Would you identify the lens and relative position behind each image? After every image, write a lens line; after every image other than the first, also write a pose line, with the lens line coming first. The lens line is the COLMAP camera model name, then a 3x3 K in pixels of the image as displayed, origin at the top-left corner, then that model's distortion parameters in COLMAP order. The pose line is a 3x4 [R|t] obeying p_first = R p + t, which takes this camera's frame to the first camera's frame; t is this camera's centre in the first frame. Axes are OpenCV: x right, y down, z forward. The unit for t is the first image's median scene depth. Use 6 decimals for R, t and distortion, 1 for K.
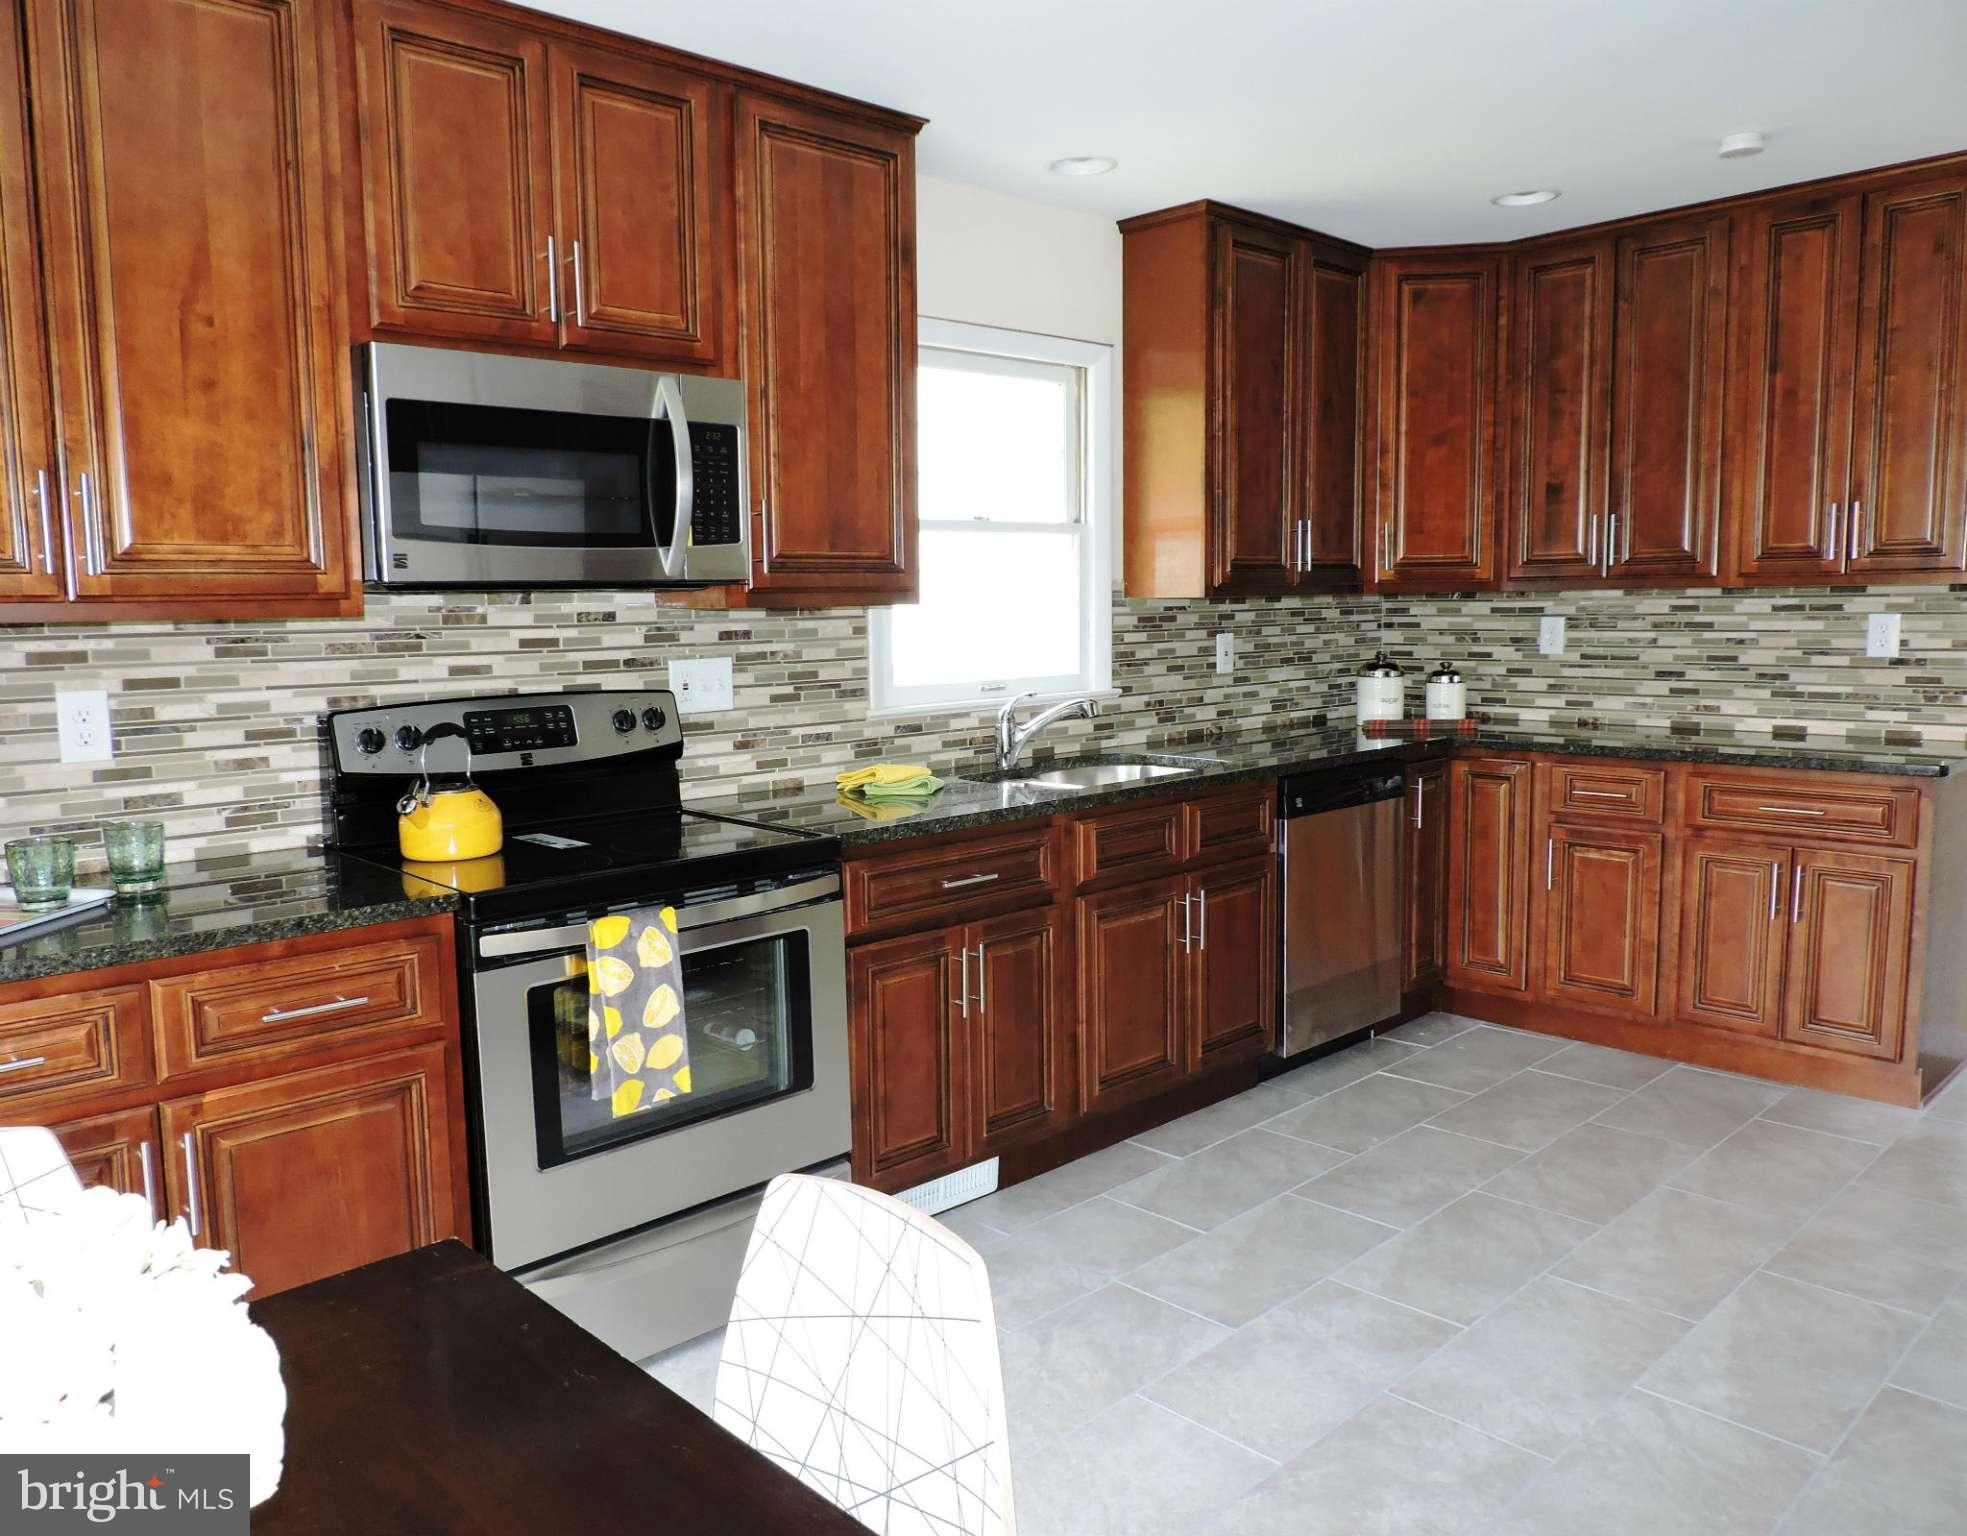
lens RADIAL K [[1453.5, 0, 952.6], [0, 1453.5, 766.7], [0, 0, 1]] dist [-0.016106, -0.004658]
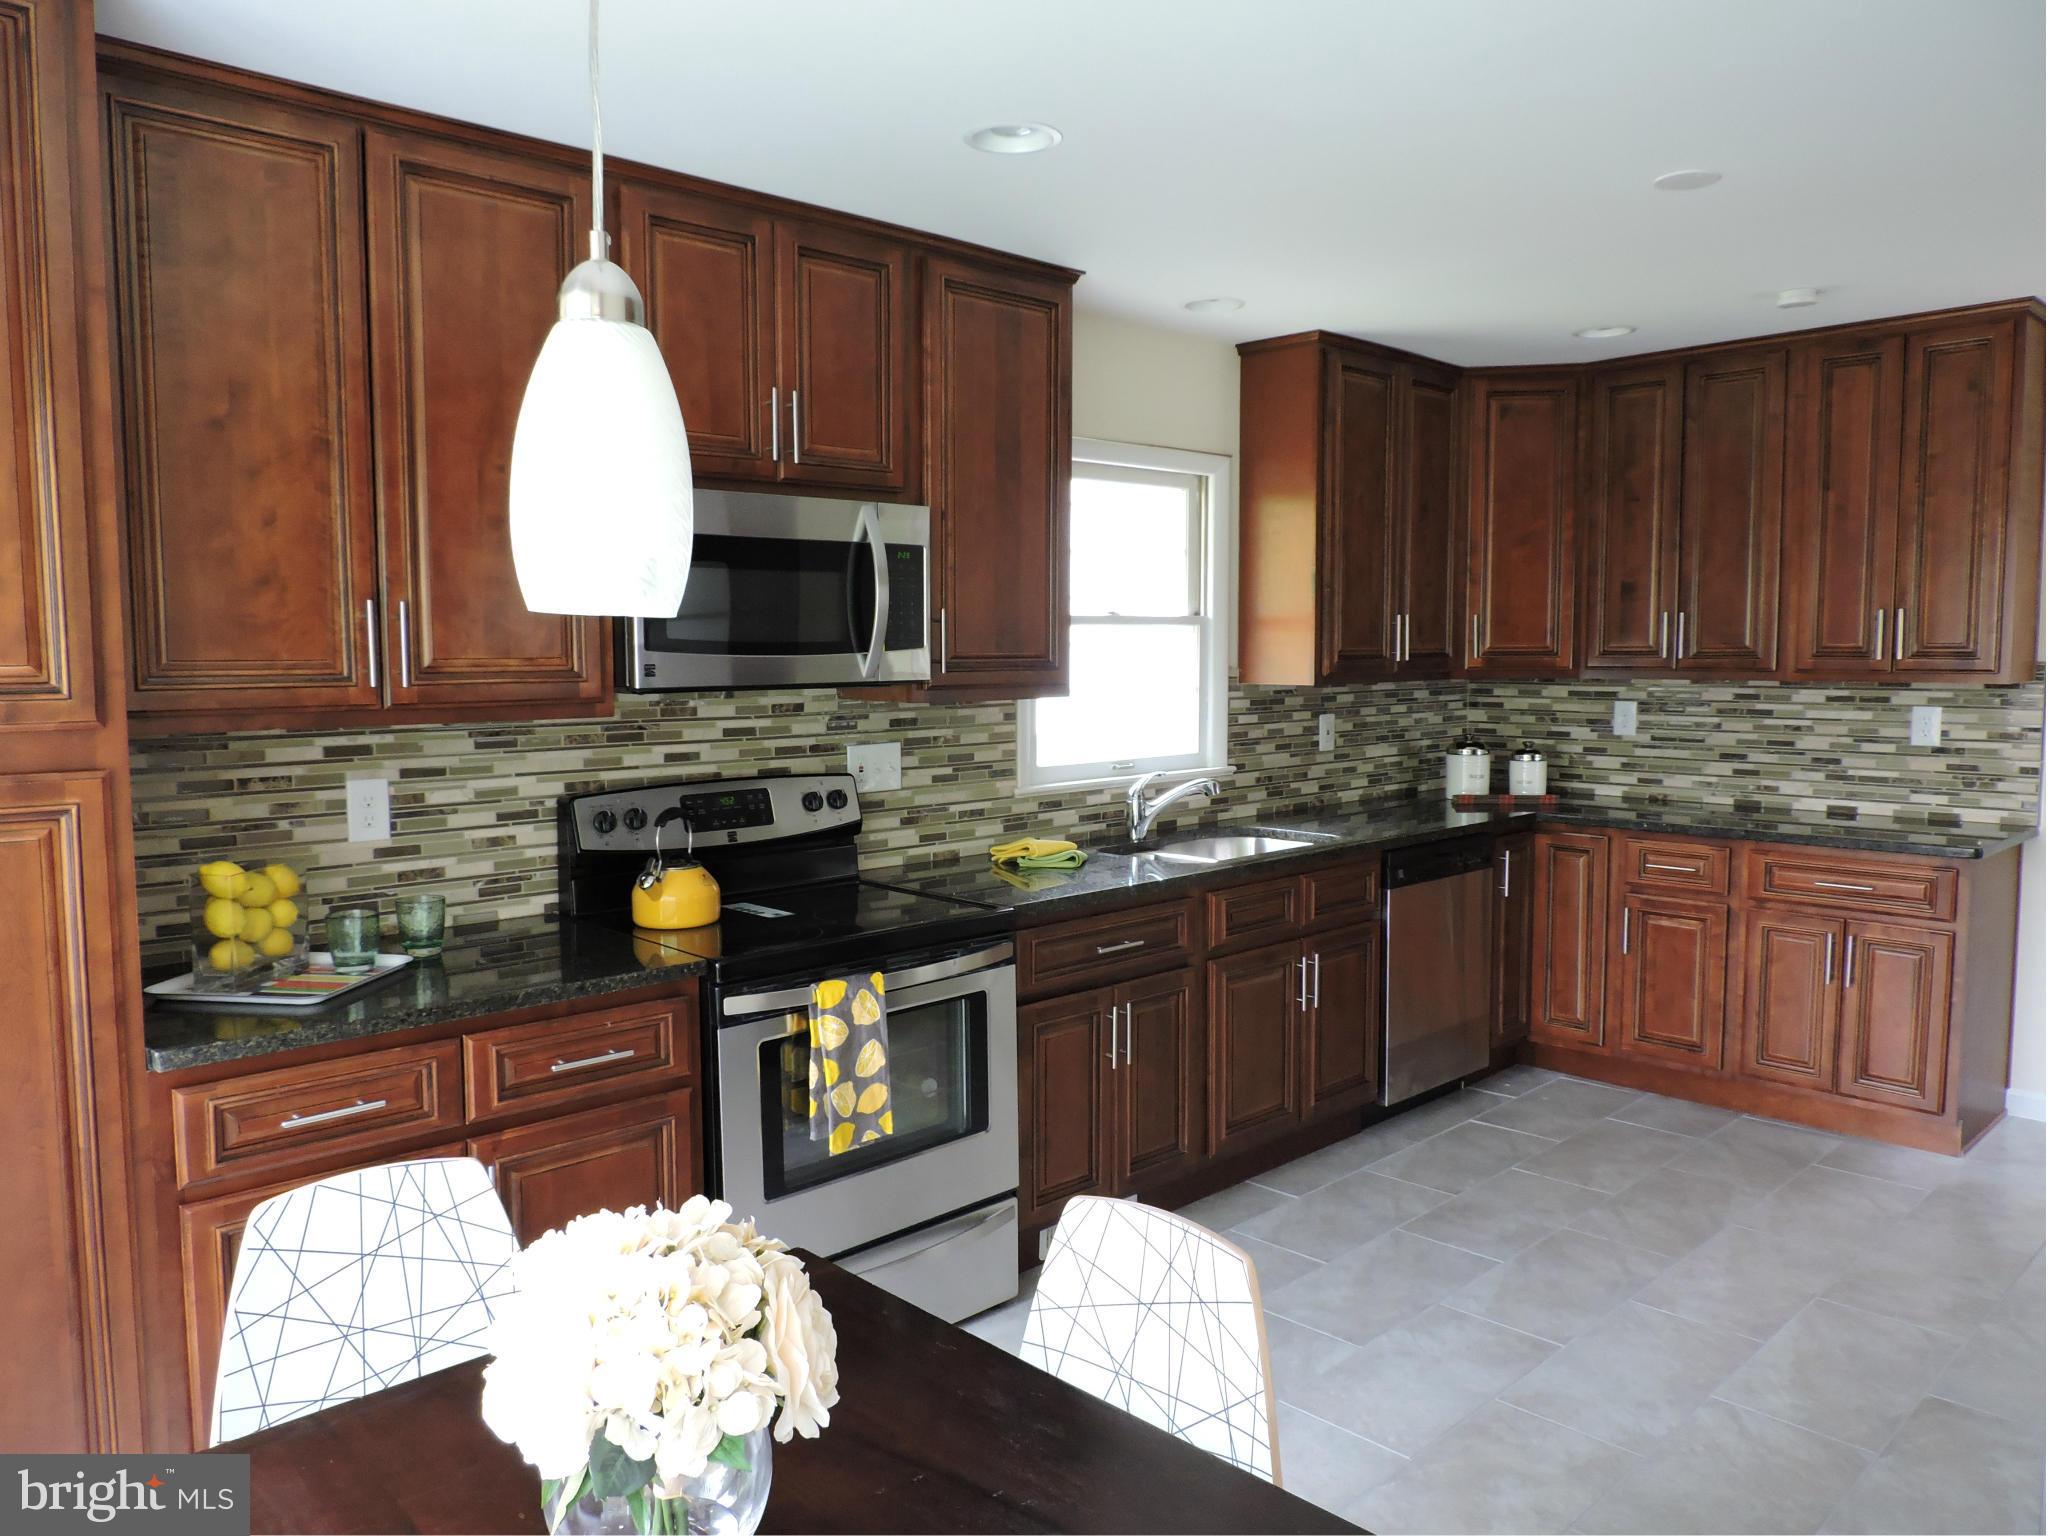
lens RADIAL K [[1456.6, 0, 1030.8], [0, 1456.6, 767.3], [0, 0, 1]] dist [-0.017519, 0.001052]
pose [[0.999857, 0.010362, 0.013338, -0.063236], [-0.009975, 0.999538, -0.028724, -0.023820], [-0.013630, 0.028586, 0.999498, -0.112836]]
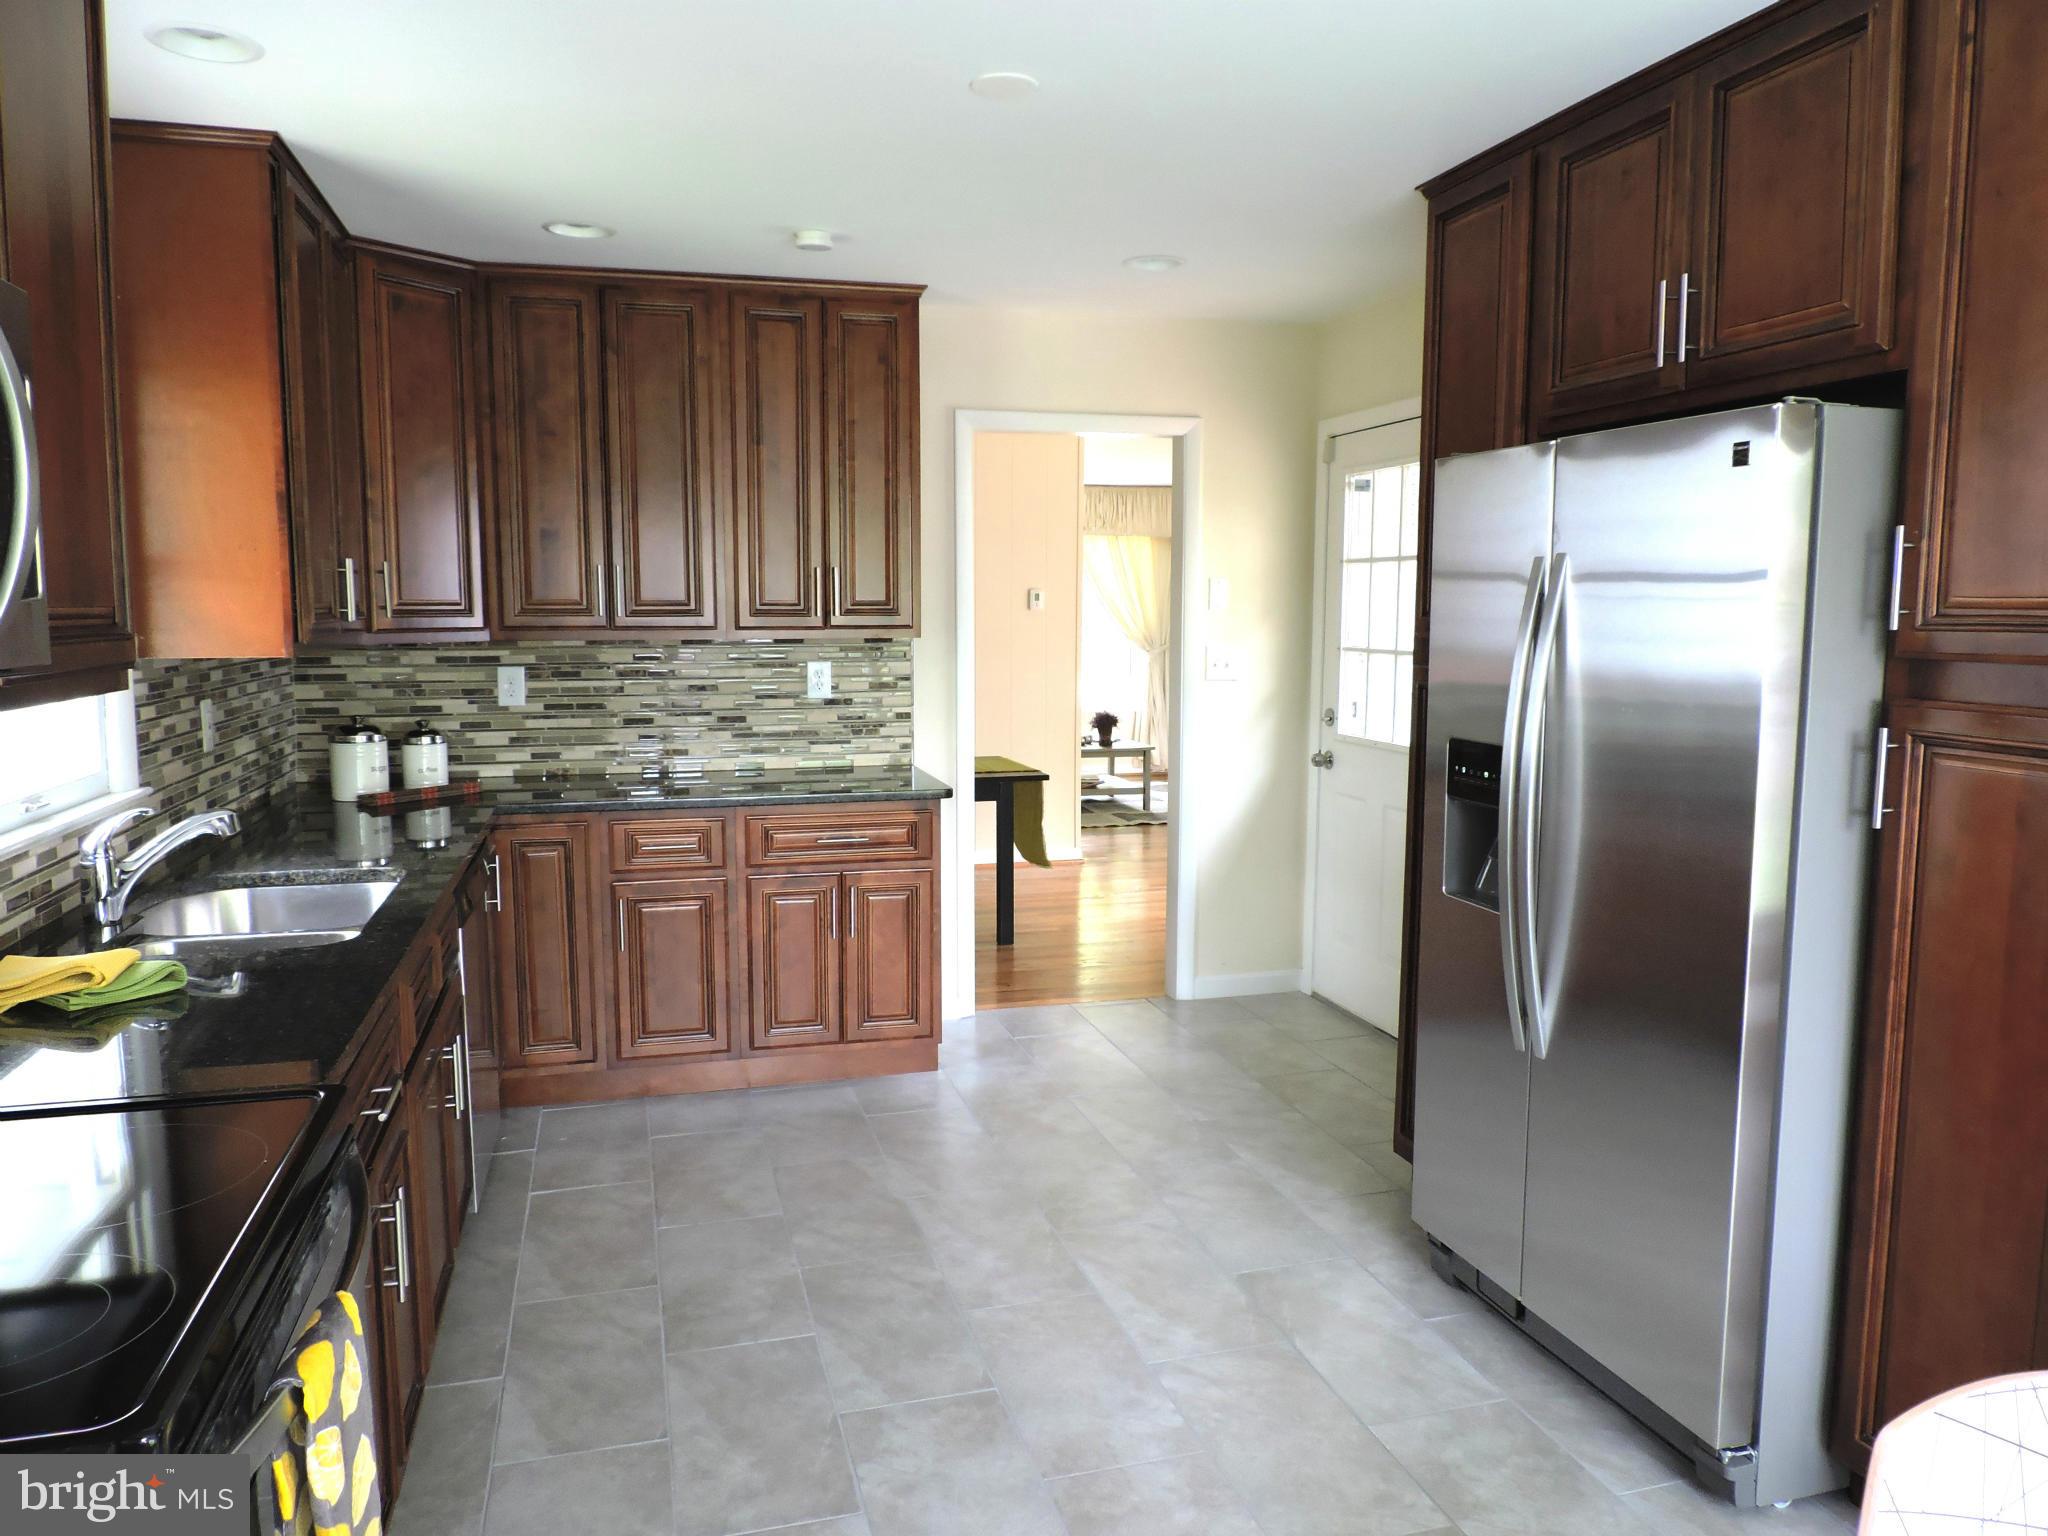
lens RADIAL K [[1456.6, 0, 1030.8], [0, 1456.6, 767.3], [0, 0, 1]] dist [-0.017519, 0.001052]
pose [[0.456724, -0.081952, 0.885826, -0.371173], [0.090393, 0.994869, 0.045434, -0.067338], [-0.885004, 0.059322, 0.461788, 0.353931]]
